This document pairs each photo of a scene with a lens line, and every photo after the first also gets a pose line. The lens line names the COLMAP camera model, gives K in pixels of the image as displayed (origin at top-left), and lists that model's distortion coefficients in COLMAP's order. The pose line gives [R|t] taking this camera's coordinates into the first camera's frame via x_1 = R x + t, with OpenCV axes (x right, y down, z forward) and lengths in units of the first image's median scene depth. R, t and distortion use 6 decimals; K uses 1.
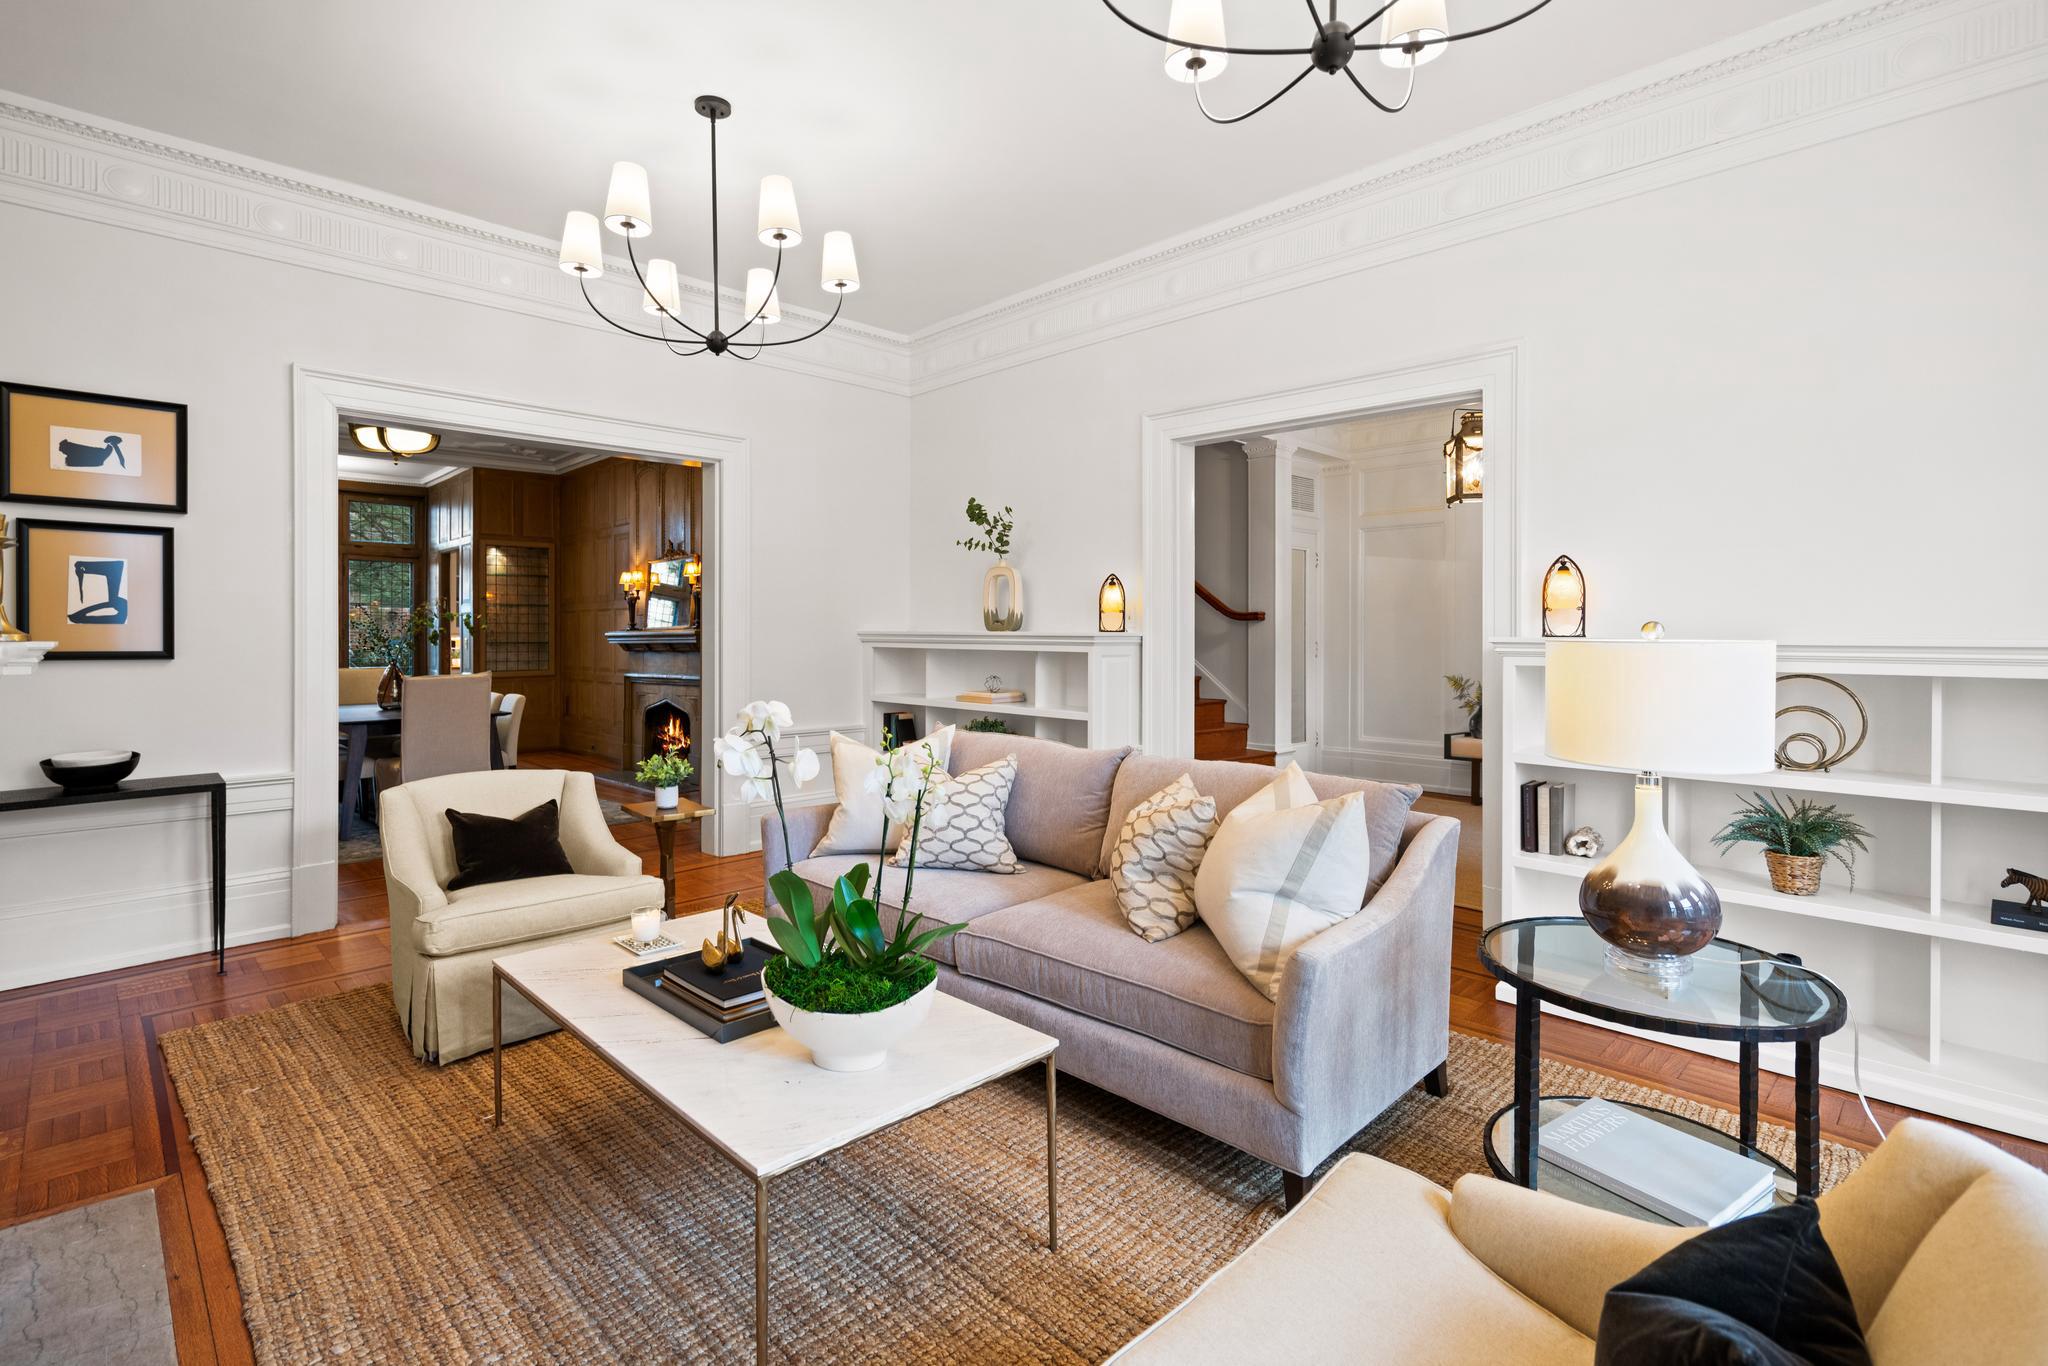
lens RADIAL K [[956.8, 0, 1030.7], [0, 956.8, 652.8], [0, 0, 1]] dist [-0.014546, -0.000038]
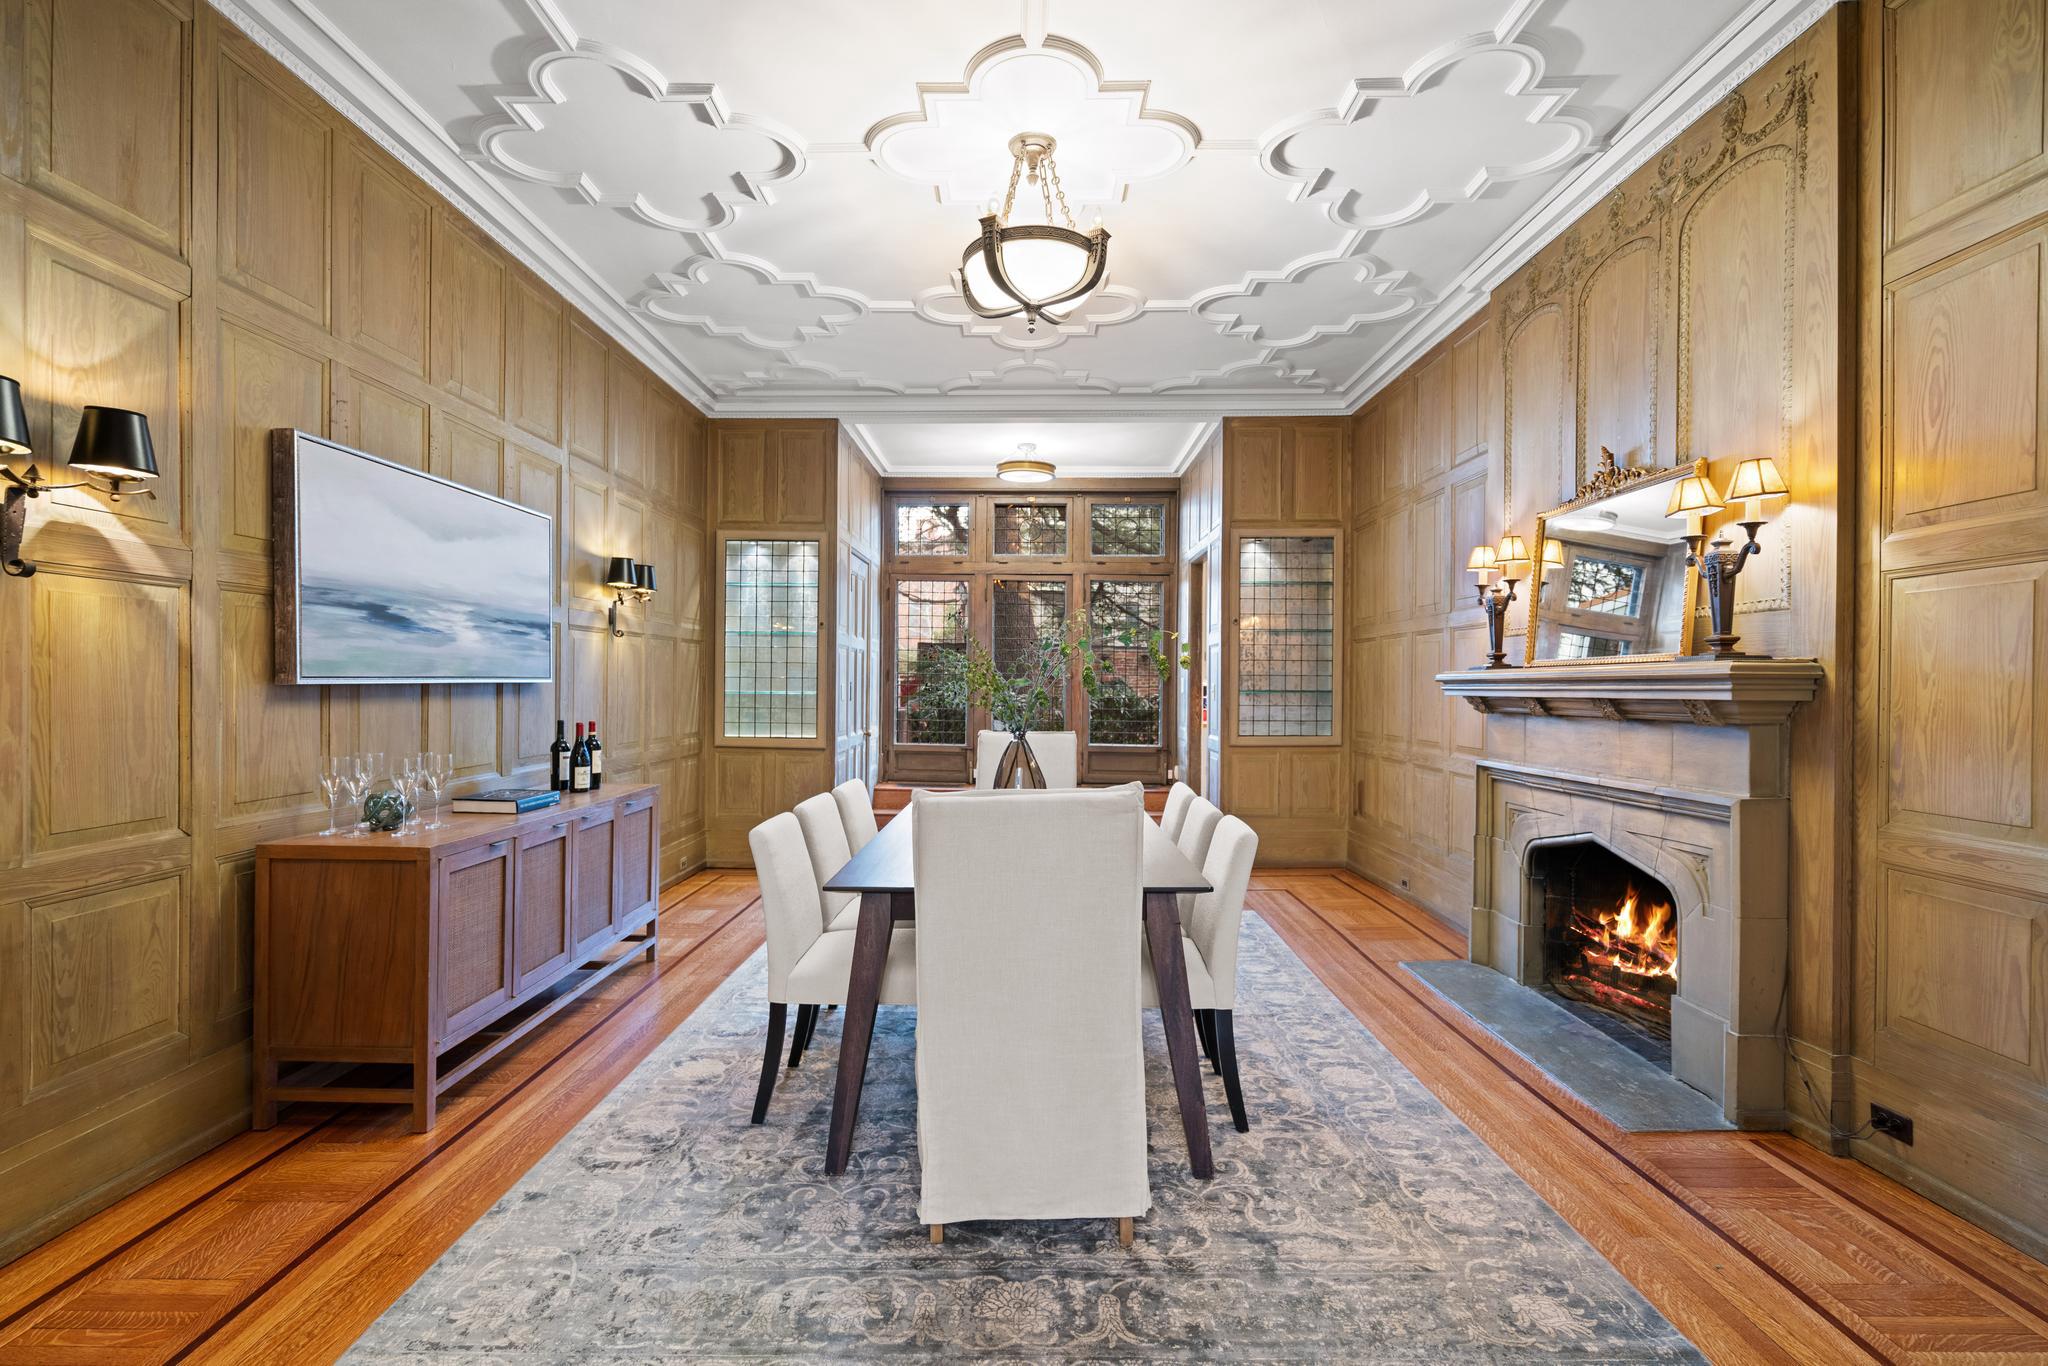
lens RADIAL K [[947.8, 0, 1022.7], [0, 947.8, 679.6], [0, 0, 1]] dist [-0.001905, 0.000528]
pose [[0.701588, 0.000238, -0.712583, -0.249439], [-0.015438, 0.999770, -0.014866, -0.007199], [0.712415, 0.021430, 0.701431, 0.508950]]
